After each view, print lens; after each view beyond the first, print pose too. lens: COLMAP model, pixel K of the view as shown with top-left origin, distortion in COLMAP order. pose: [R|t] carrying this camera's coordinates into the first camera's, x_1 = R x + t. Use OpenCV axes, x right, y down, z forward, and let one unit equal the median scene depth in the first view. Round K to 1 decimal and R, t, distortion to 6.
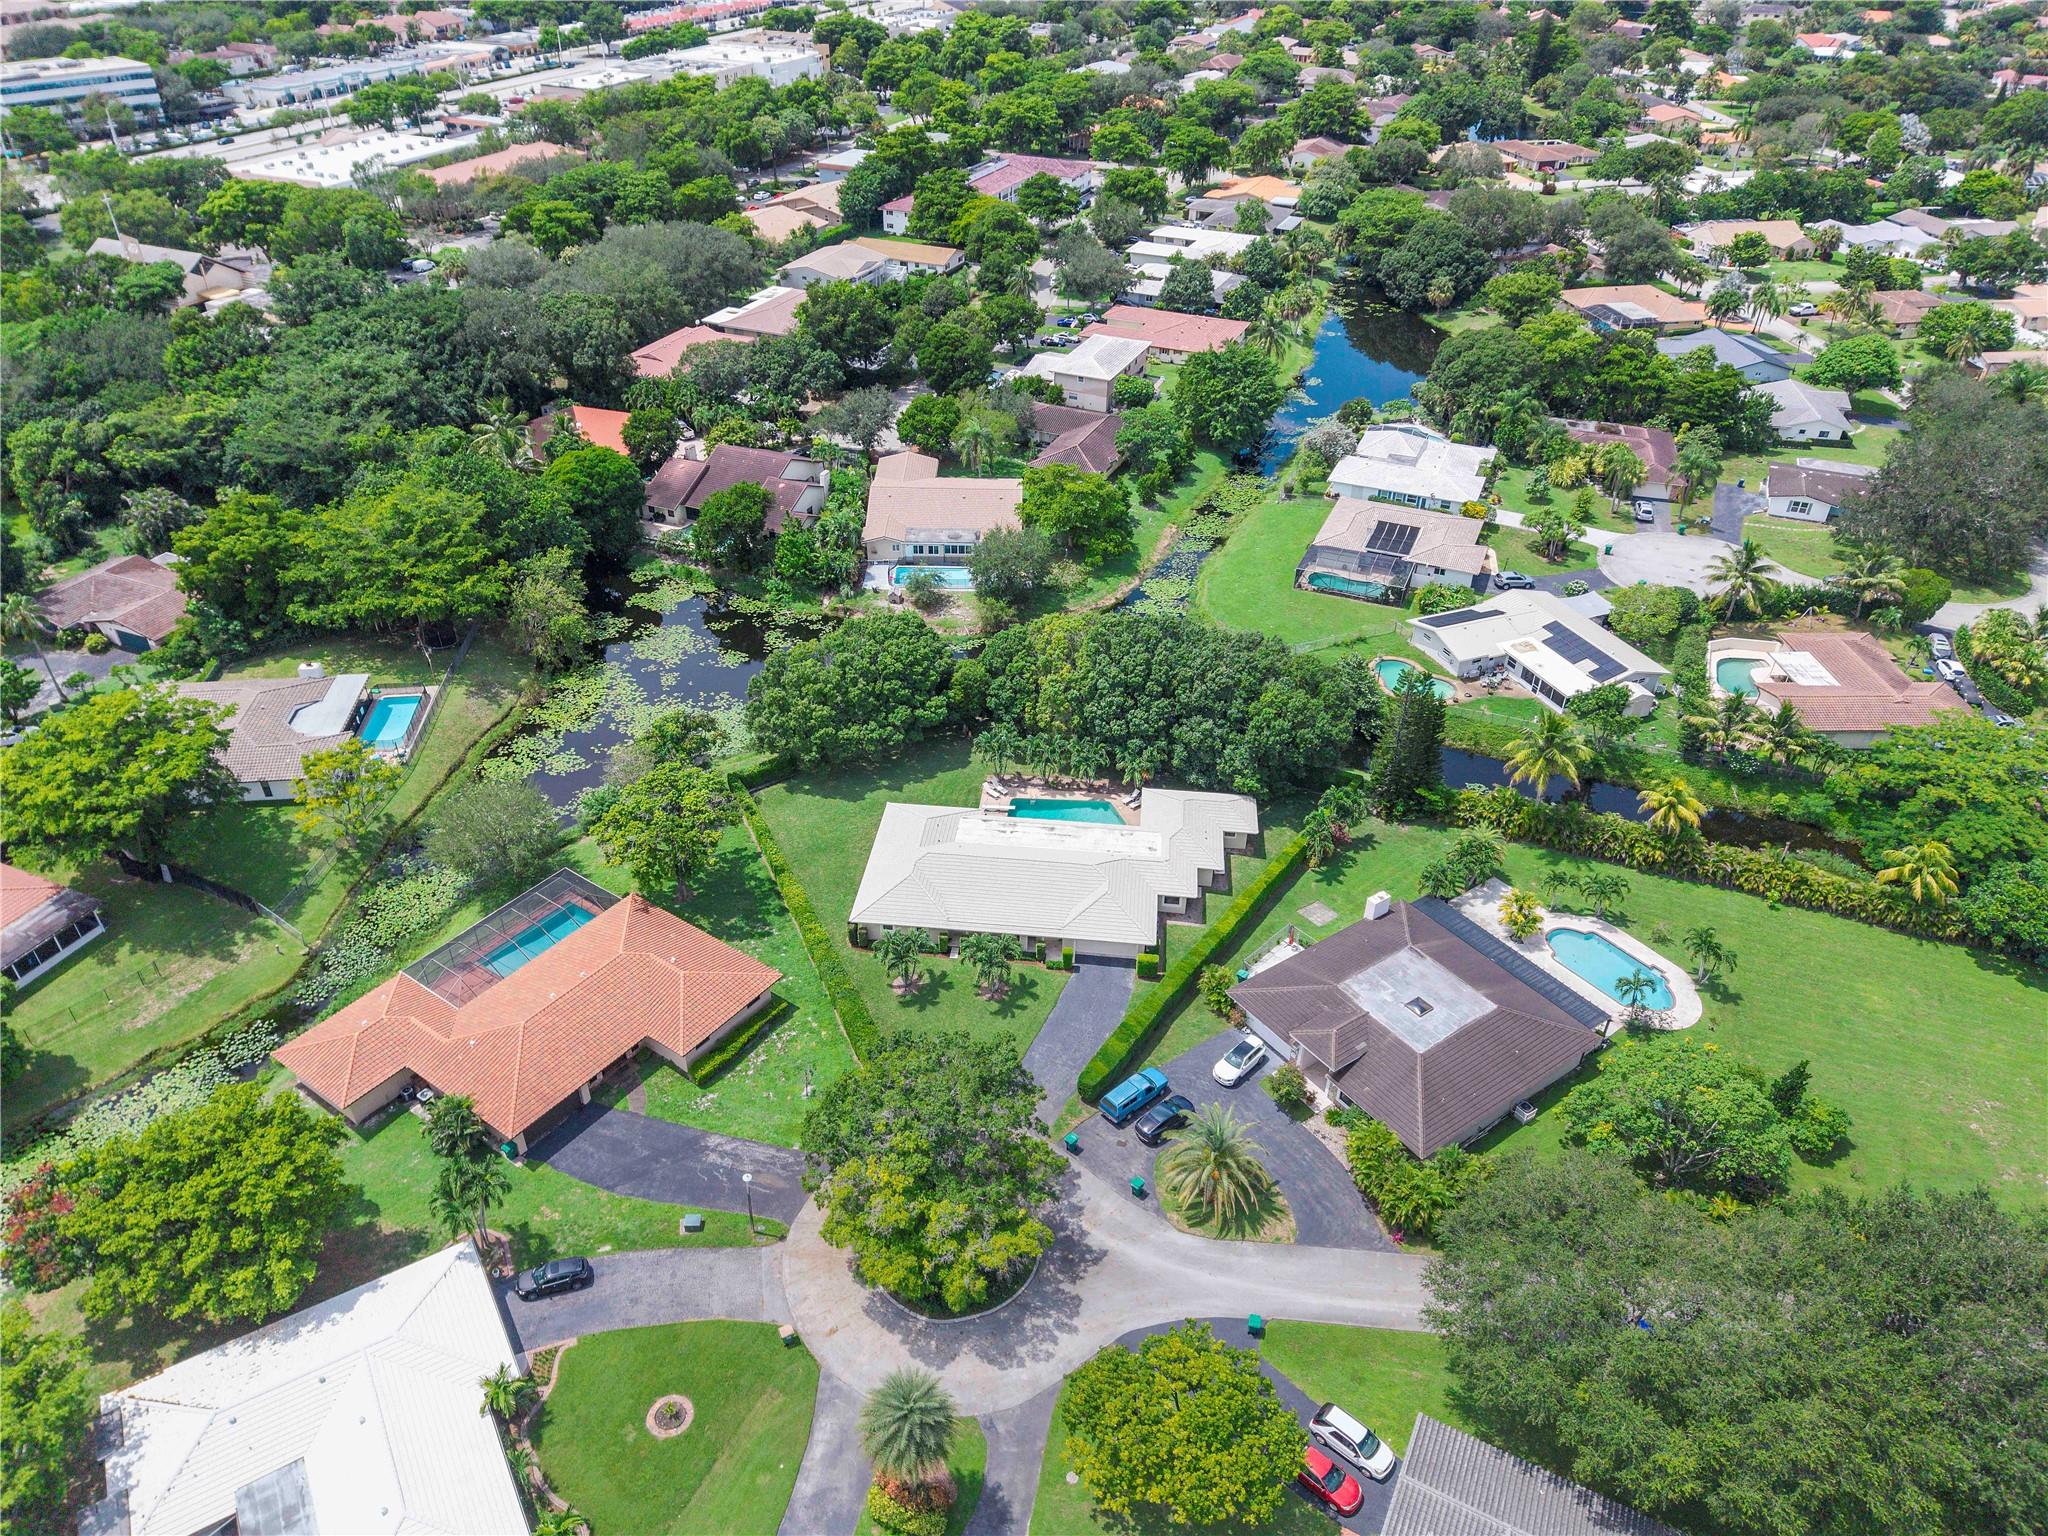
lens RADIAL K [[1506.6, 0, 996.6], [0, 1506.6, 773.9], [0, 0, 1]] dist [0.107245, -0.244478]
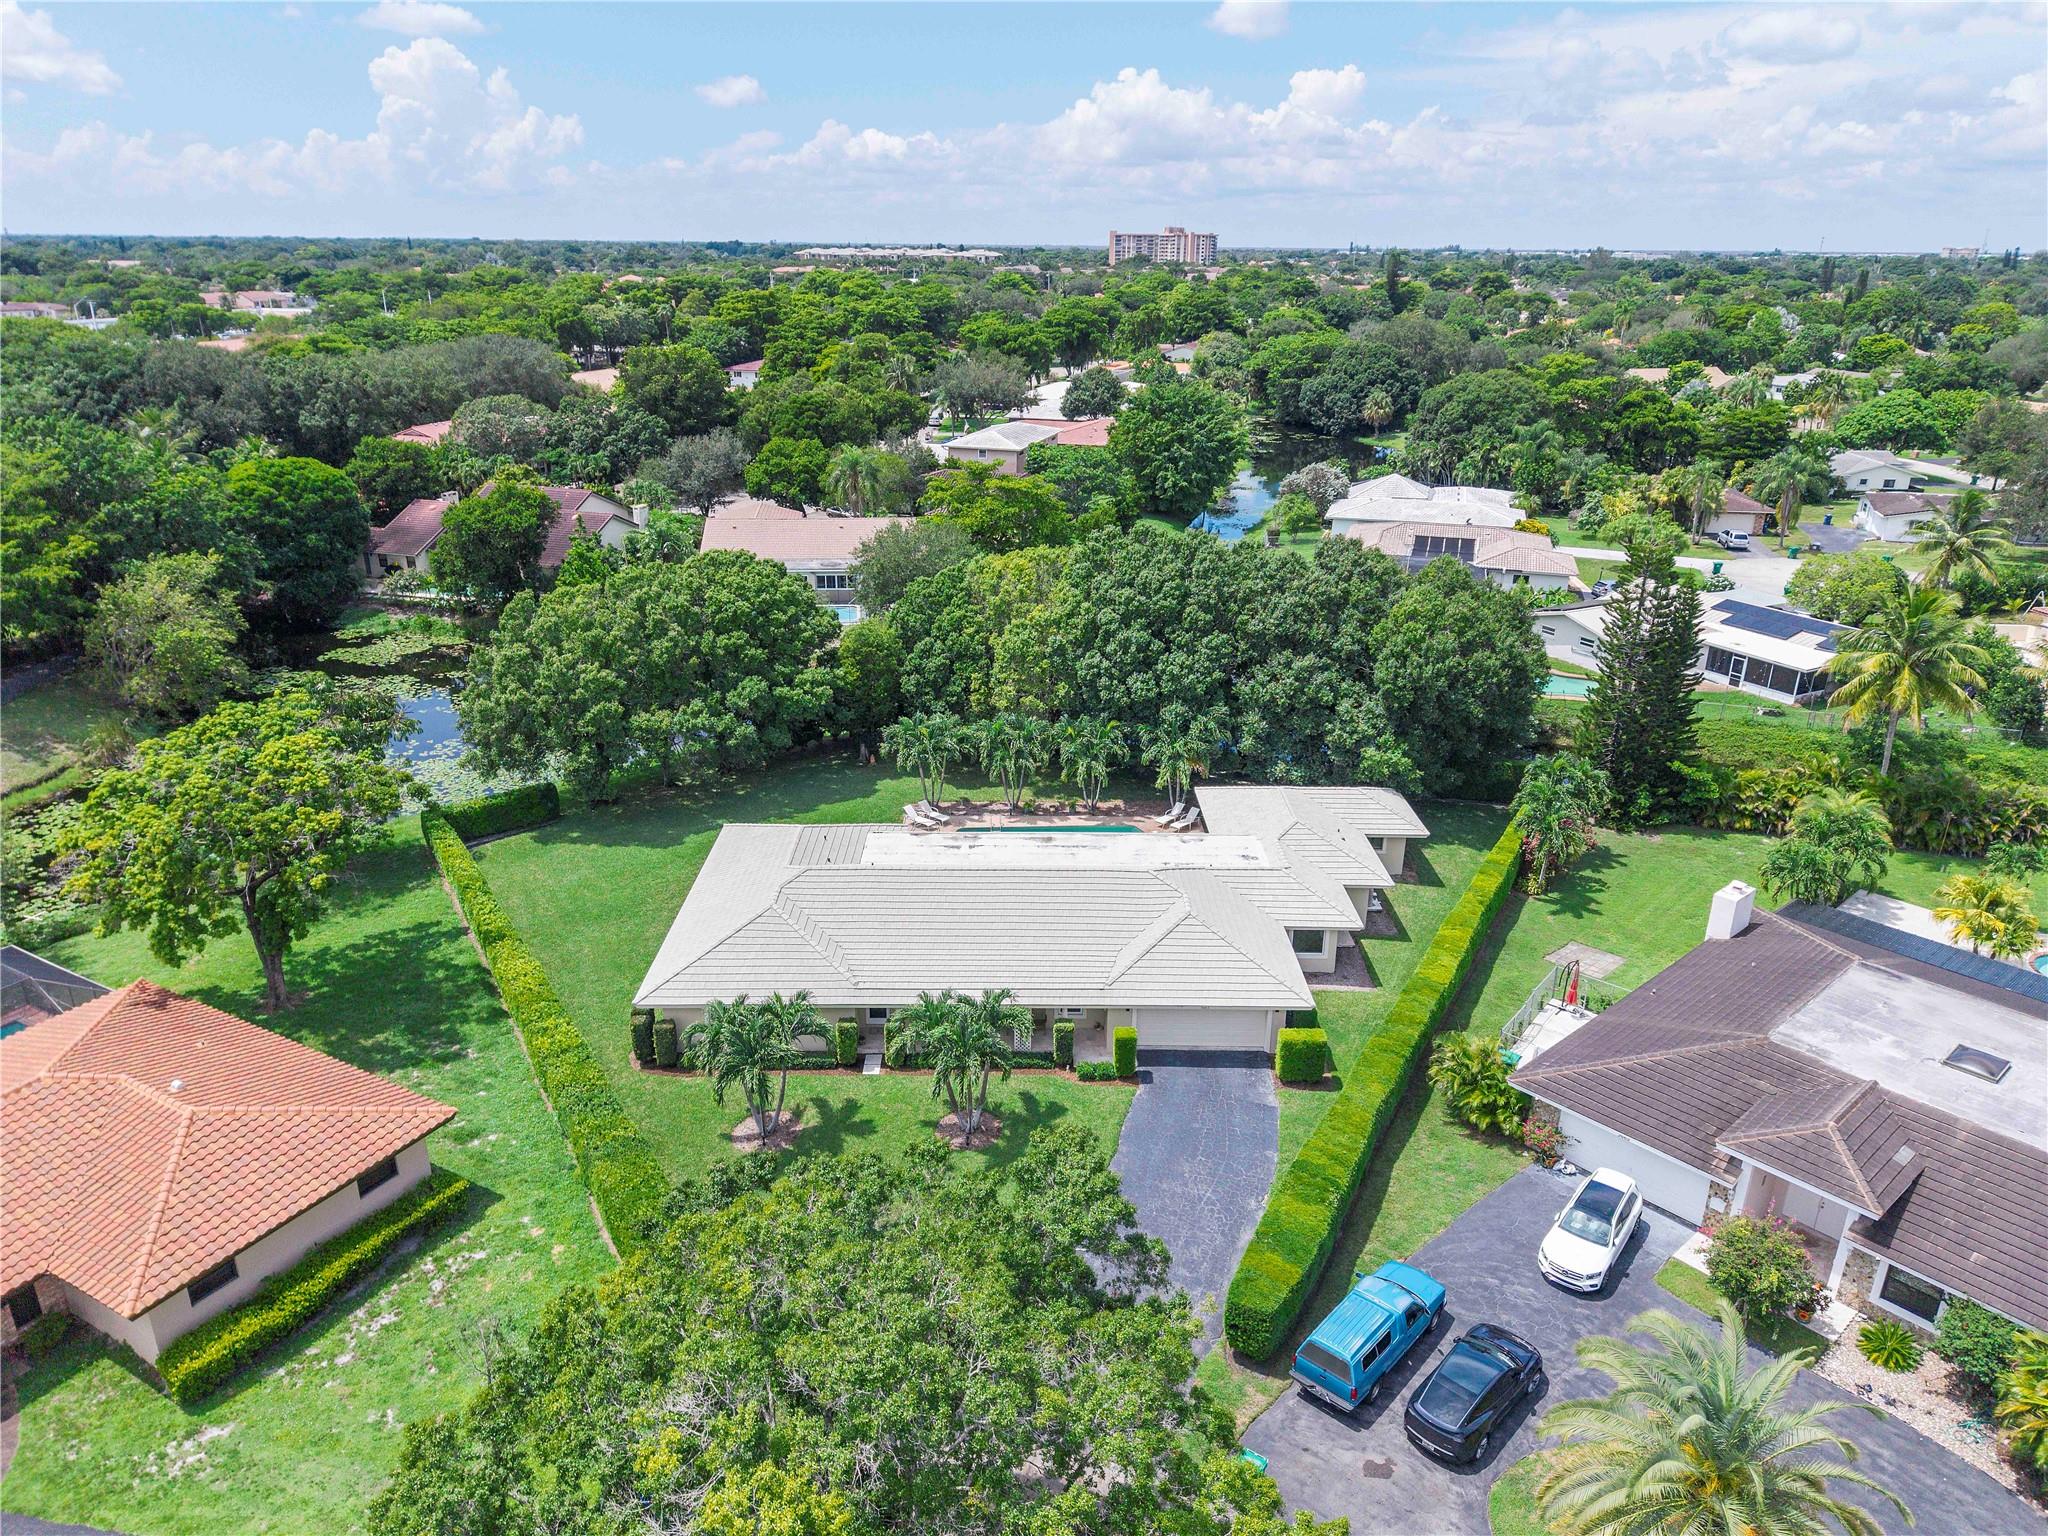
lens RADIAL K [[1441.4, 0, 1014.8], [0, 1441.4, 777.7], [0, 0, 1]] dist [0.011346, -0.003337]
pose [[0.993106, -0.037902, 0.110920, -0.026912], [0.062967, 0.970654, -0.232089, 0.123667], [-0.098868, 0.237474, 0.966349, 0.496924]]
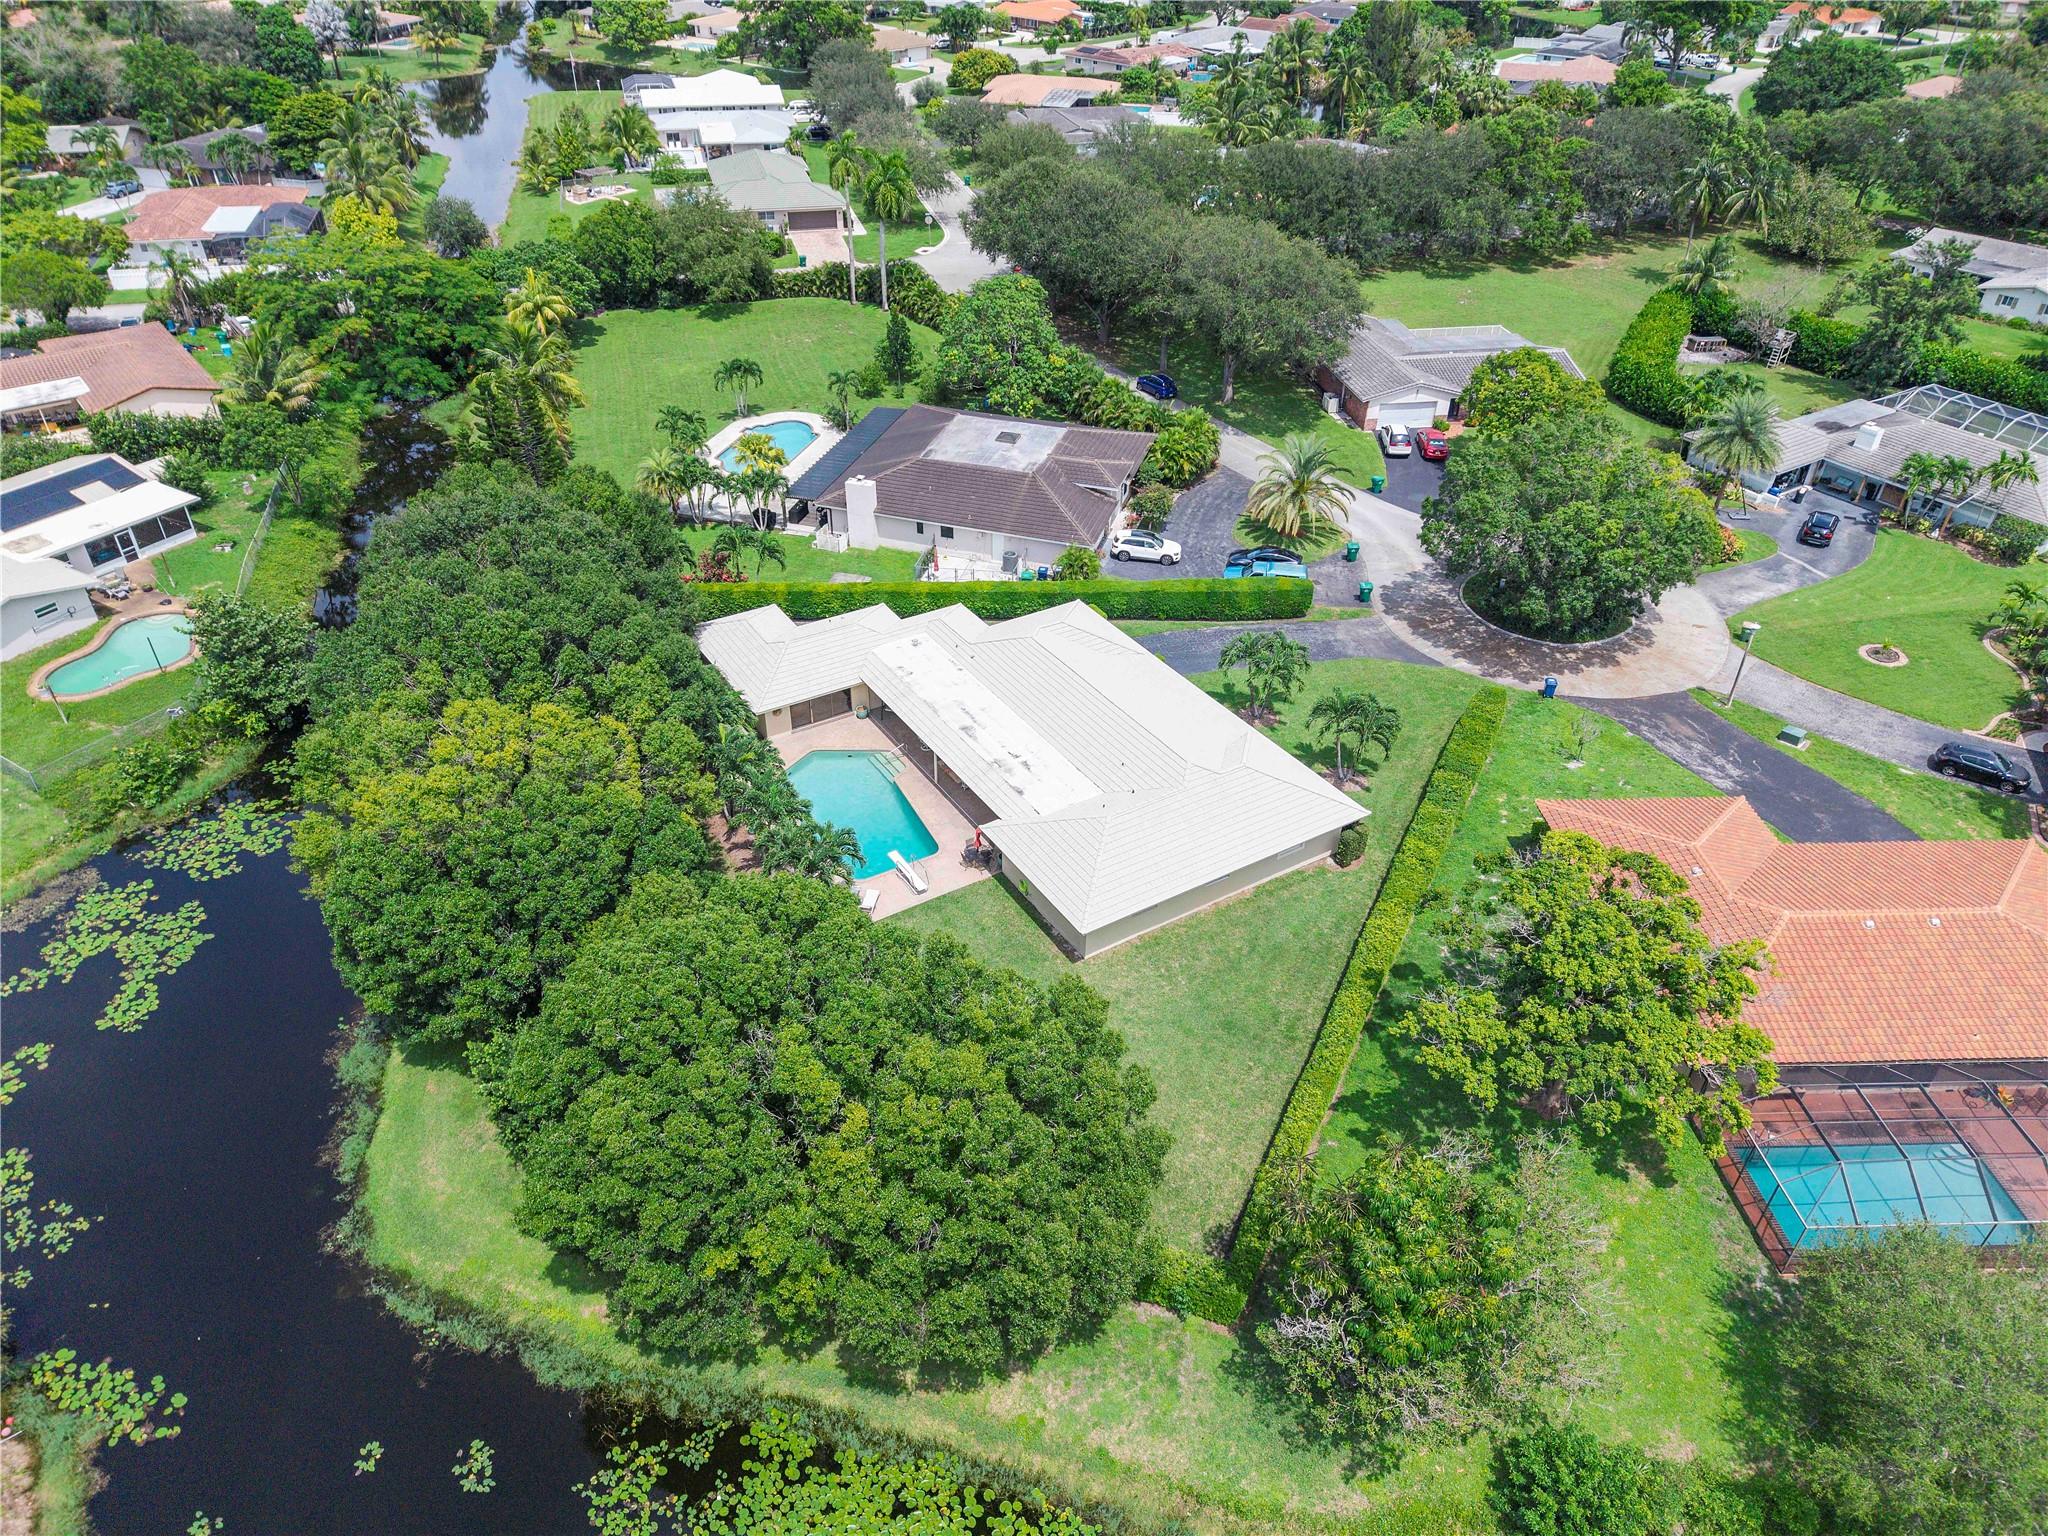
lens RADIAL K [[1349.8, 0, 1081.6], [0, 1349.8, 766.7], [0, 0, 1]] dist [0.003583, -0.001901]
pose [[-0.652133, -0.459784, 0.602761, -0.294904], [0.401870, 0.464524, 0.789125, -0.328351], [-0.642824, 0.756846, -0.118158, 0.996118]]
